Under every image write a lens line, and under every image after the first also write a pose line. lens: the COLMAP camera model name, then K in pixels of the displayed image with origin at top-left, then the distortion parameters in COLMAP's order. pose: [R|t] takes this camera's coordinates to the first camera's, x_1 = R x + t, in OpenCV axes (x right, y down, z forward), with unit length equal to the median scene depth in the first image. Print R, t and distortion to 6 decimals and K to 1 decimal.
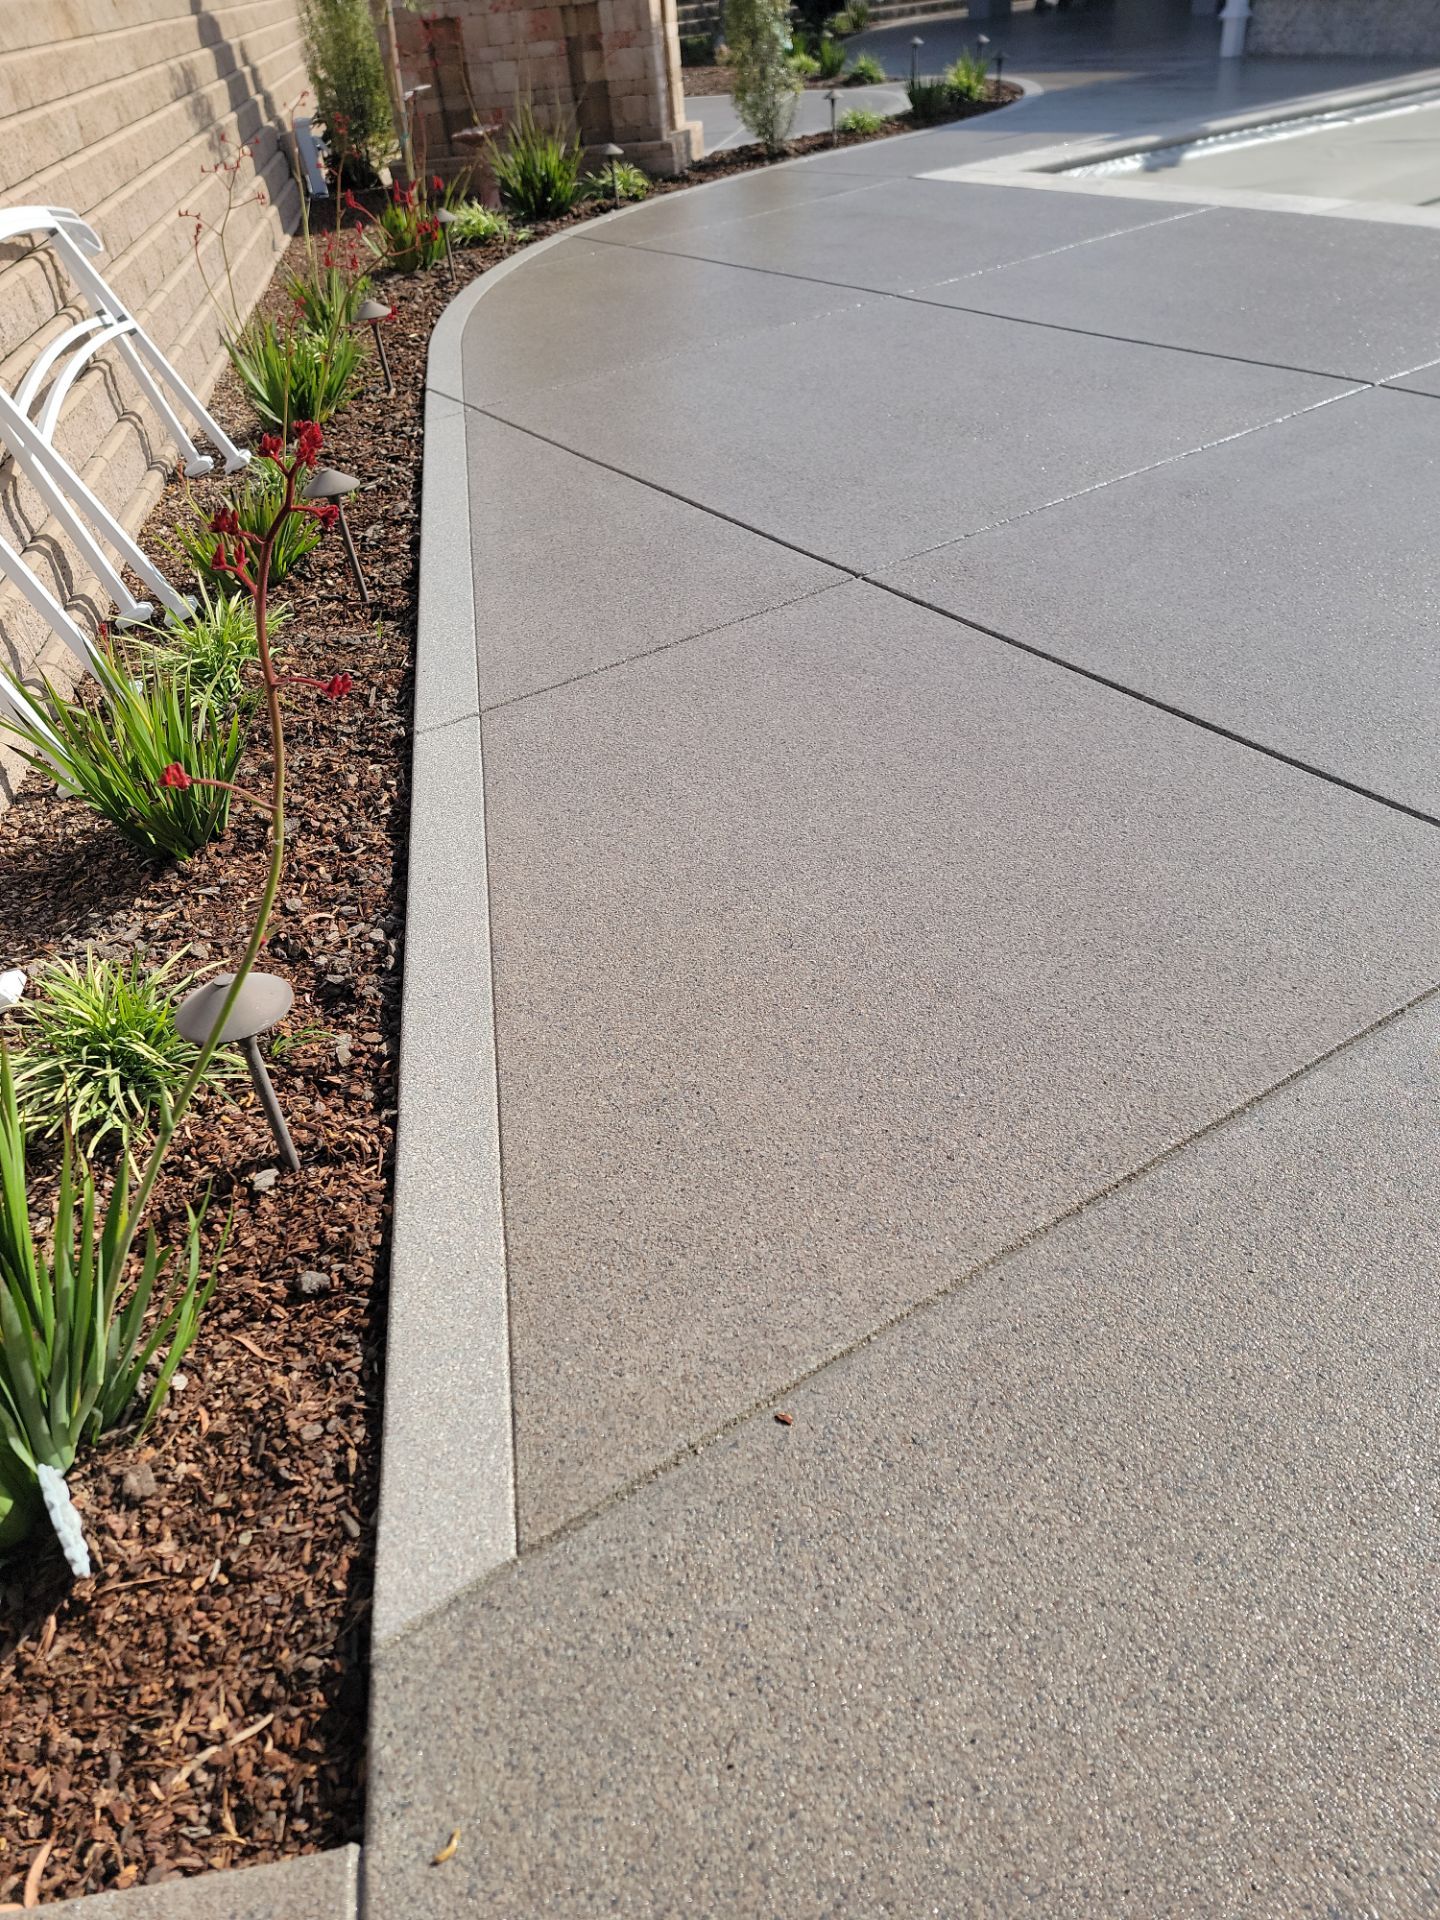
lens RADIAL K [[1369.7, 0, 709.3], [0, 1369.7, 968.1], [0, 0, 1]] dist [0.066690, -0.039170]
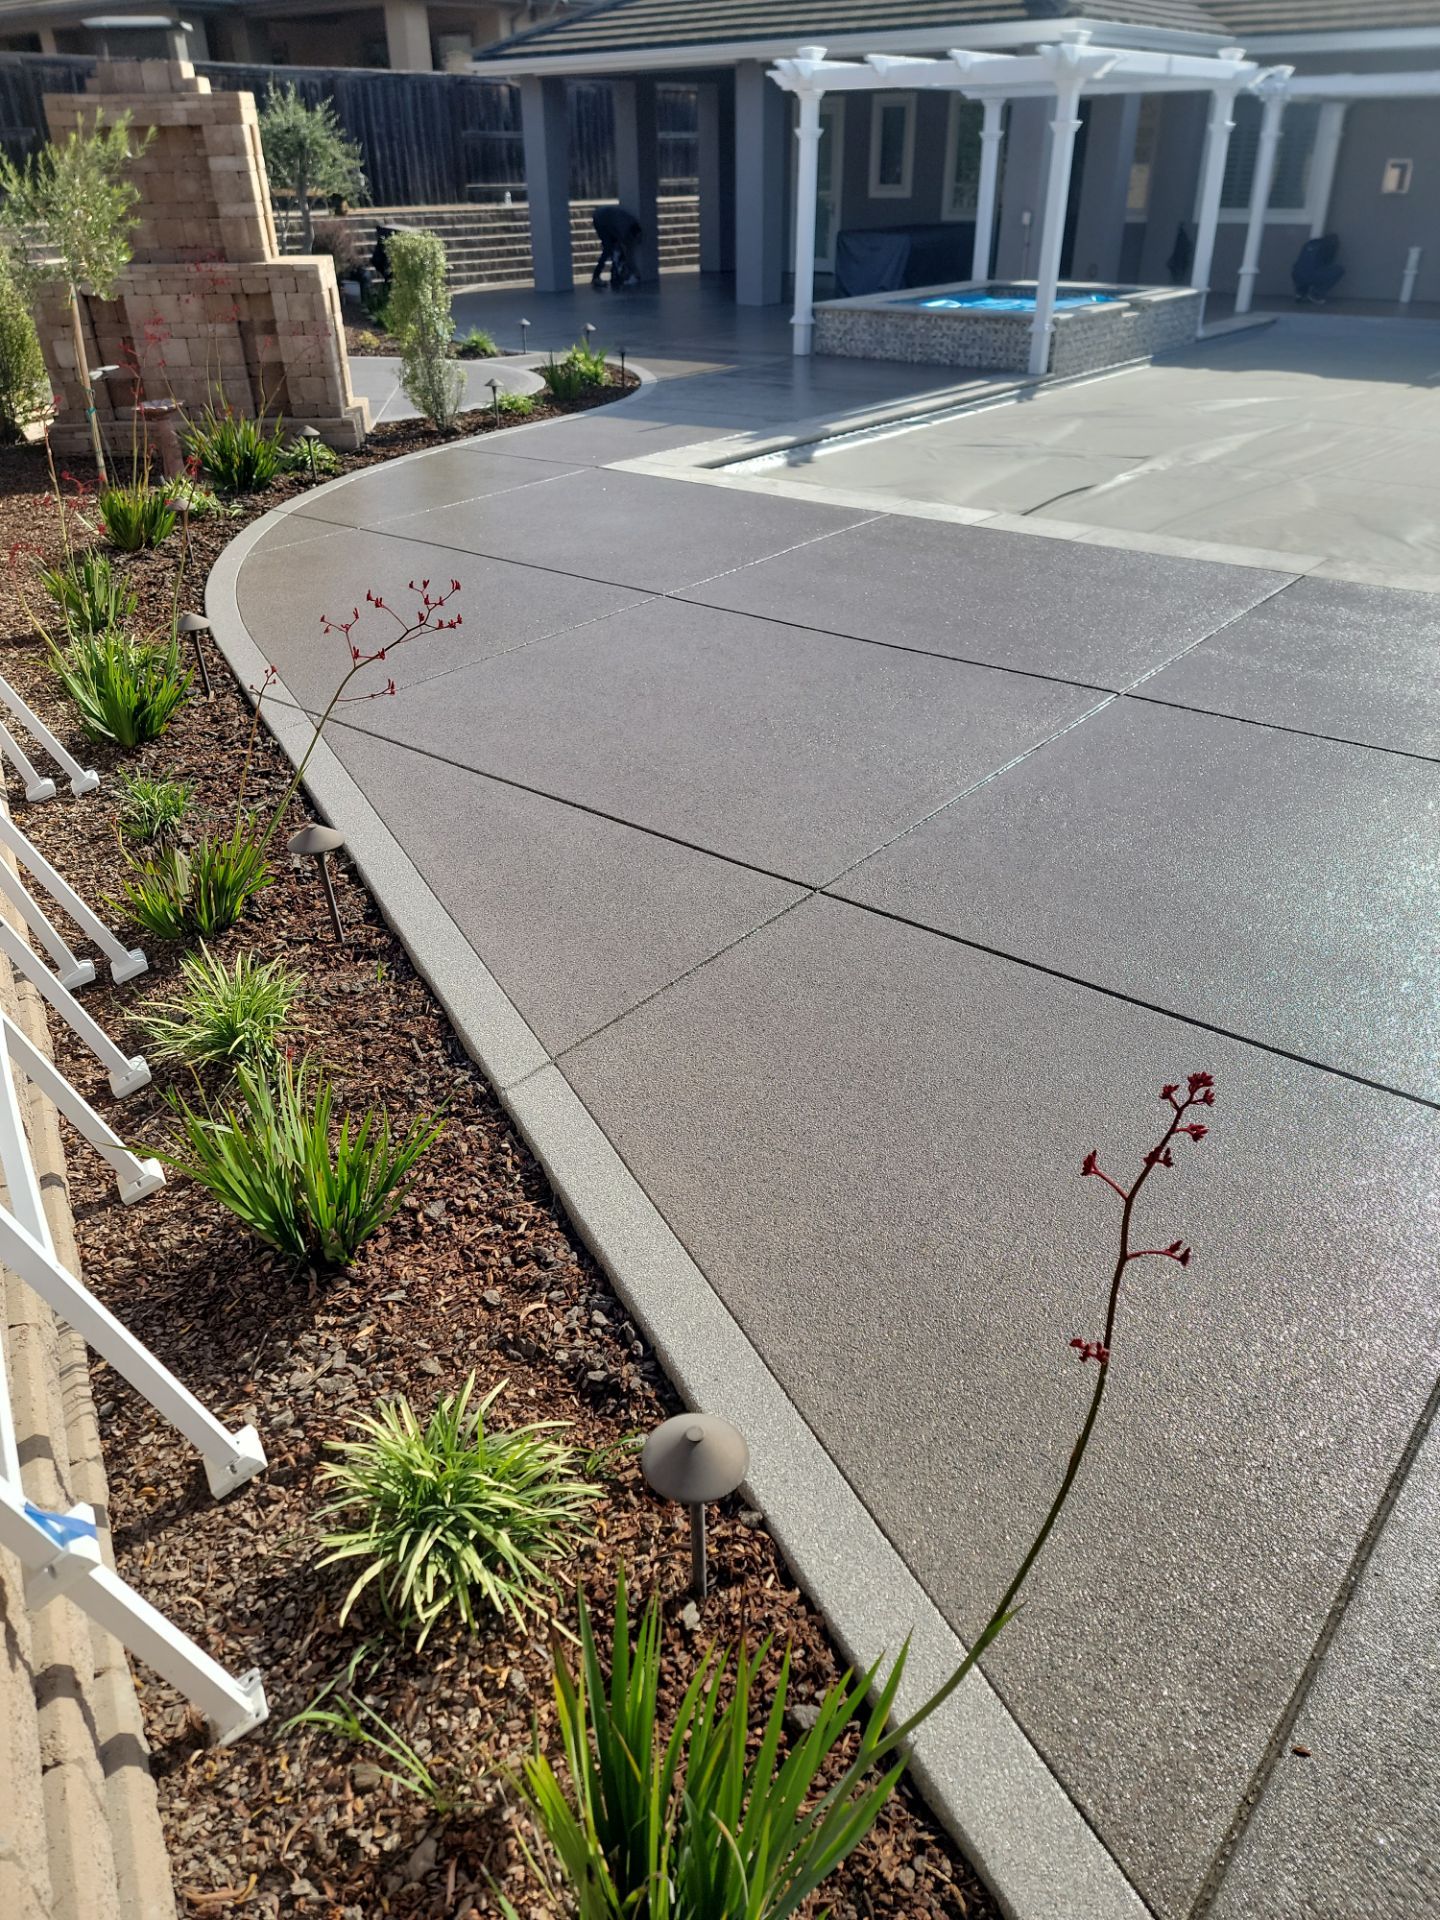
lens RADIAL K [[1369.7, 0, 720.0], [0, 1369.7, 961.4], [0, 0, 1]] dist [0.066690, -0.039170]
pose [[0.946198, -0.089508, 0.310962, -0.208930], [0.127608, 0.986316, -0.104385, -0.077802], [-0.297364, 0.138450, 0.944673, -0.016616]]
